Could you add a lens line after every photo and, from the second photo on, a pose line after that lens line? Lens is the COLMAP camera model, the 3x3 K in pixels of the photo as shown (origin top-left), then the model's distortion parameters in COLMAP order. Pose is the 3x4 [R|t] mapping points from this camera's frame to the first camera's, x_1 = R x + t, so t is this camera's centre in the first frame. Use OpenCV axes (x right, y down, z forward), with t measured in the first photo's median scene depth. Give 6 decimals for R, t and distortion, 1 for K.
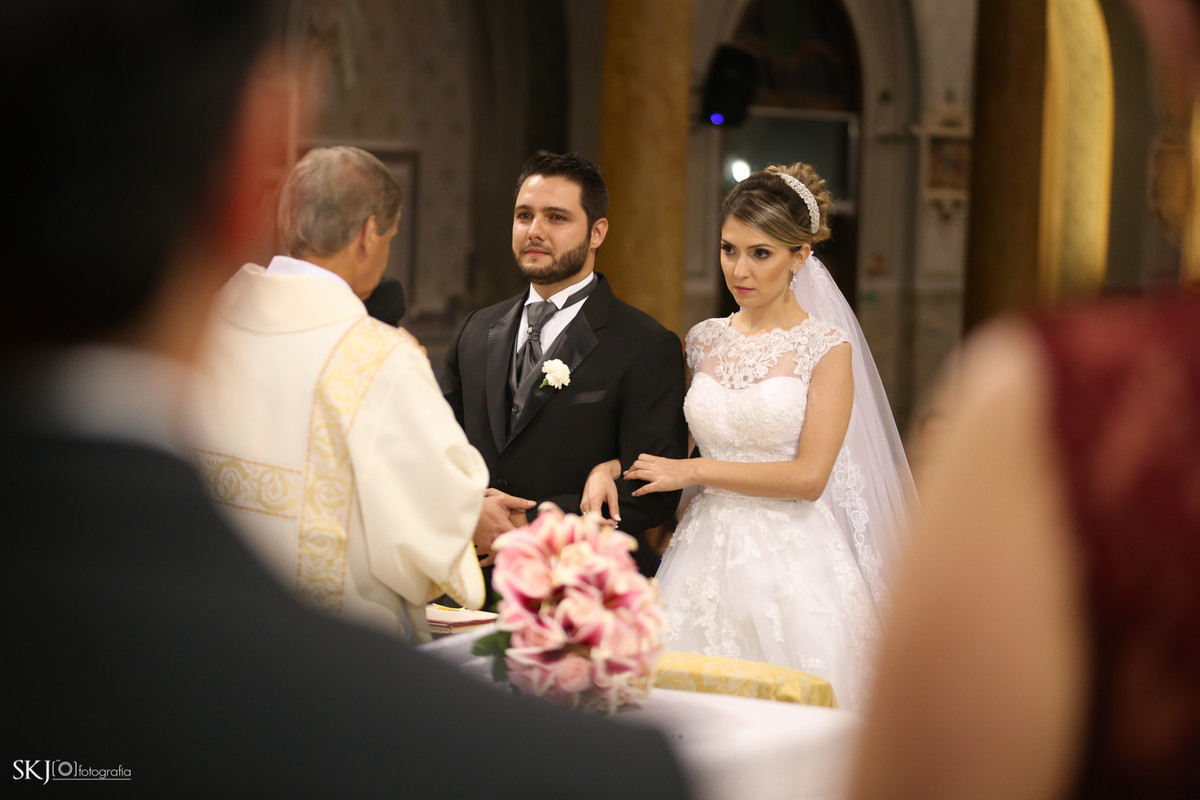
lens RADIAL K [[3397.4, 0, 598.0], [0, 3397.4, 405.1], [0, 0, 1]] dist [0.006204, 0.000000]
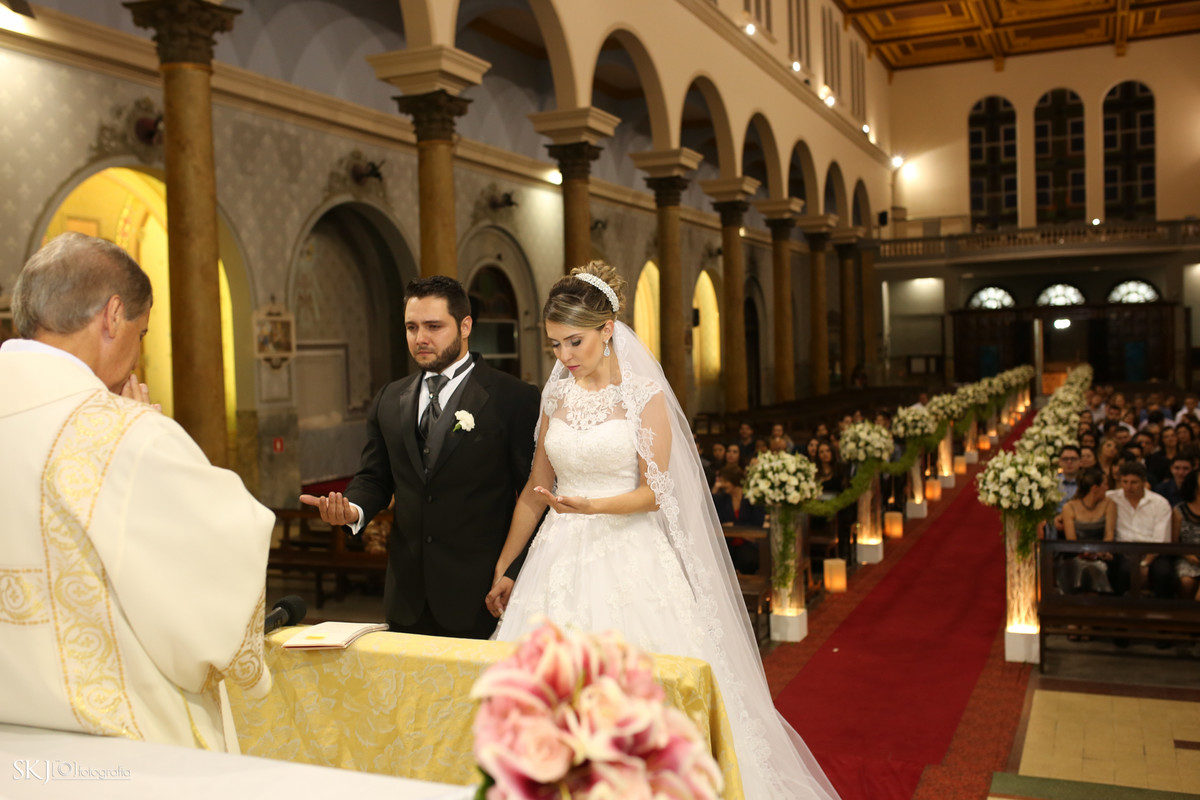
lens RADIAL K [[1133.4, 0, 614.3], [0, 1133.4, 386.7], [0, 0, 1]] dist [-0.023454, 0.000000]
pose [[0.981716, -0.078140, 0.173575, -0.026014], [0.084354, 0.996022, -0.028701, -0.007982], [-0.170642, 0.042818, 0.984402, 0.541366]]
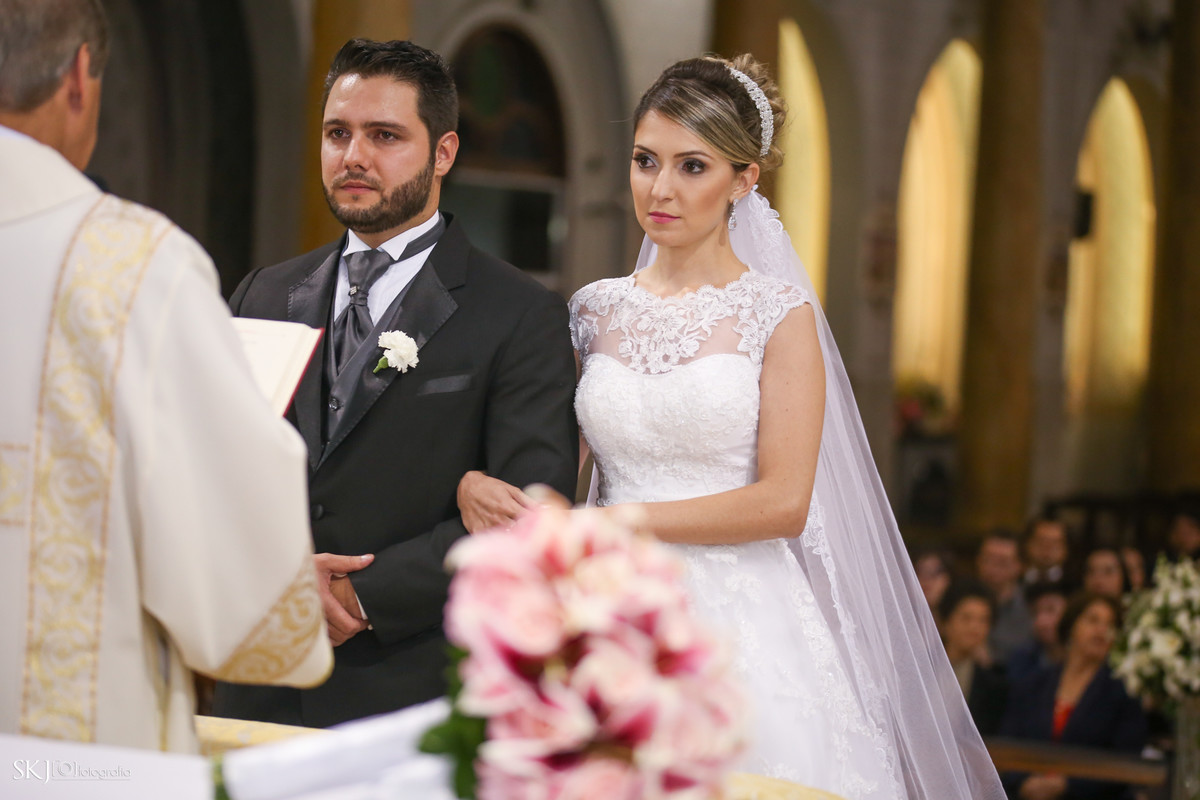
lens RADIAL K [[3397.4, 0, 592.1], [0, 3397.4, 394.6], [0, 0, 1]] dist [0.006204, 0.000000]
pose [[0.994963, -0.004846, 0.100128, -0.041207], [0.008300, 0.999384, -0.034109, 0.023049], [-0.099901, 0.034768, 0.994390, 0.314279]]
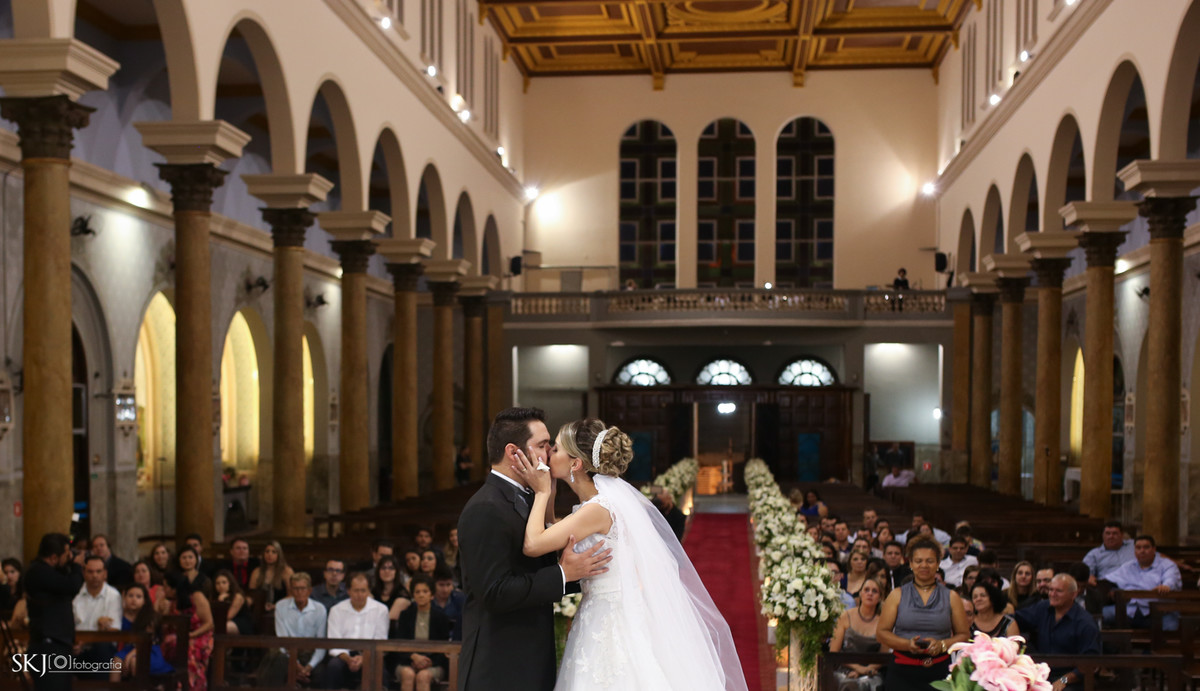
lens RADIAL K [[1551.0, 0, 543.8], [0, 1551.0, 507.7], [0, 0, 1]] dist [-0.087238, 0.000000]
pose [[0.895701, -0.064544, 0.439947, -0.372275], [0.064617, 0.997800, 0.014830, -0.037668], [-0.439936, 0.015145, 0.897901, 0.312276]]
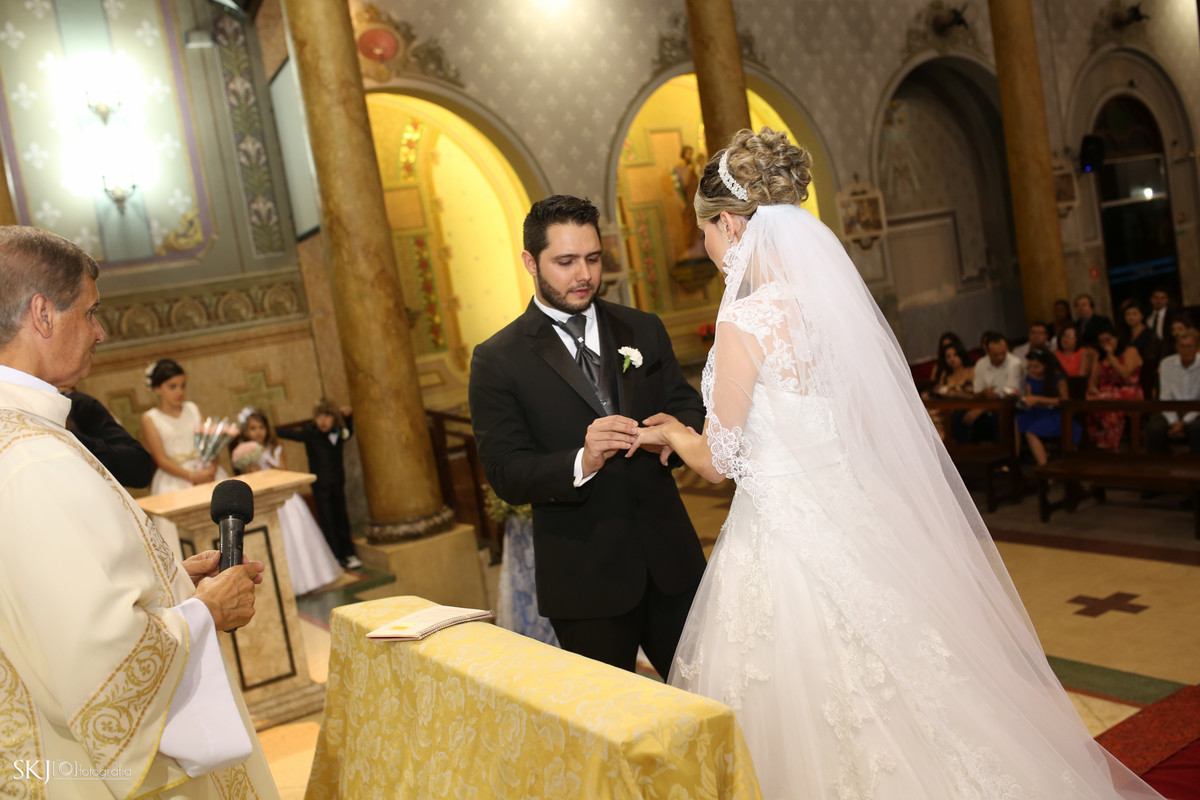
lens RADIAL K [[1133.4, 0, 600.9], [0, 1133.4, 380.8], [0, 0, 1]] dist [-0.023454, 0.000000]
pose [[0.893018, -0.153459, -0.423048, 0.165144], [0.170614, 0.985334, 0.002725, -0.008080], [0.416426, -0.074612, 0.906103, 0.686486]]
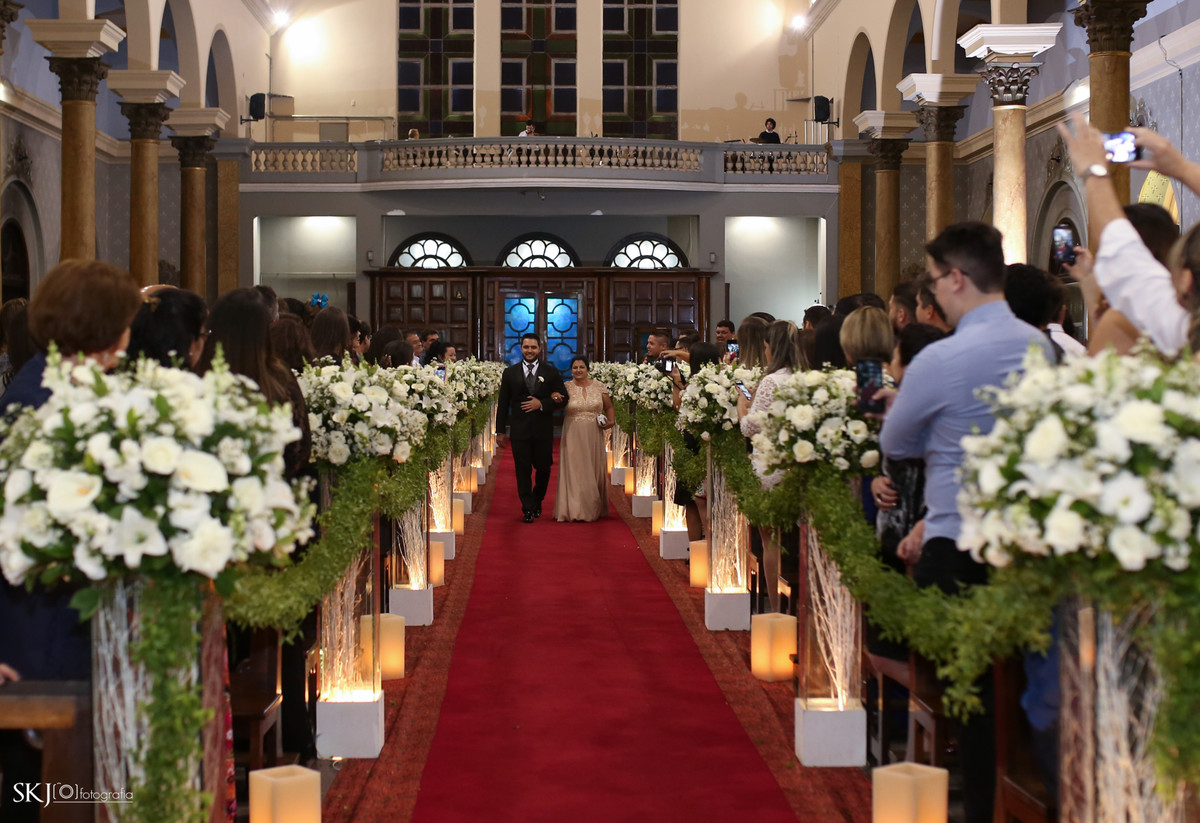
lens RADIAL K [[1710.9, 0, 572.6], [0, 1710.9, 380.2], [0, 0, 1]] dist [-0.045363, 0.000000]
pose [[0.825035, -0.038855, 0.563745, 0.243792], [0.071691, 0.996769, -0.036219, 0.085511], [-0.560516, 0.070298, 0.825155, 1.438502]]
